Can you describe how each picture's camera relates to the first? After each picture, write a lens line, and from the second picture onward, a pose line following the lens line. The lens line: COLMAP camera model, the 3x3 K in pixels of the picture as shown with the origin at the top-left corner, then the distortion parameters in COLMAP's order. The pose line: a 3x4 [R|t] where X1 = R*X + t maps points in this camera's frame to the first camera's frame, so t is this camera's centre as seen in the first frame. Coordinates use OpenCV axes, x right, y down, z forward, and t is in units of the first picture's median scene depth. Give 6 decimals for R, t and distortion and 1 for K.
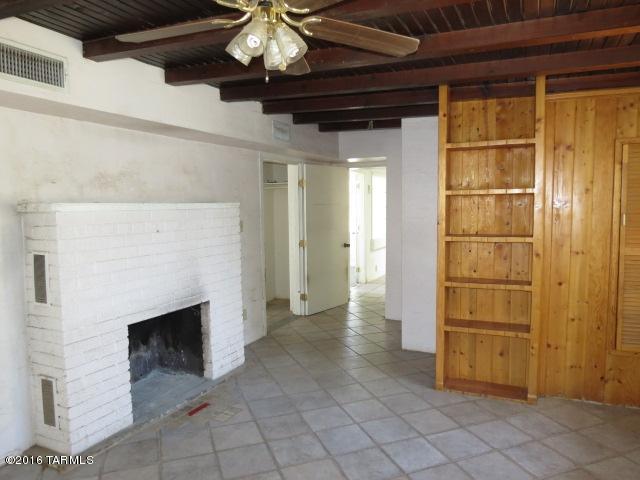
lens RADIAL K [[454.7, 0, 319.3], [0, 454.7, 239.7], [0, 0, 1]] dist [-0.028965, 0.004053]
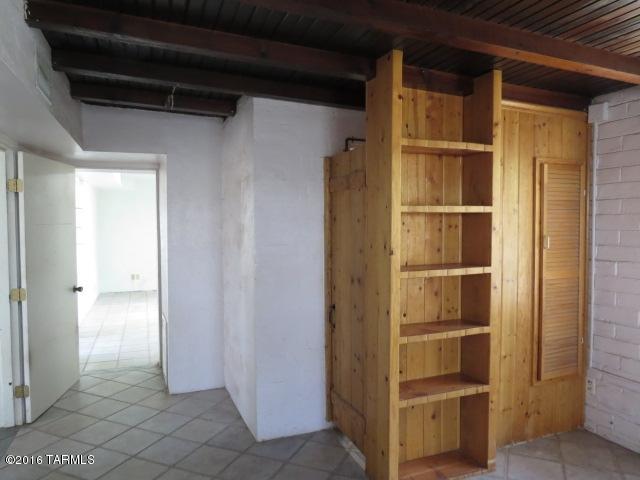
lens RADIAL K [[454.7, 0, 320.6], [0, 454.7, 241.4], [0, 0, 1]] dist [-0.028965, 0.004053]
pose [[0.685204, -0.019031, 0.728103, -0.305137], [0.049504, 0.998564, -0.020486, -0.045152], [-0.726667, 0.050081, 0.685162, 0.608918]]
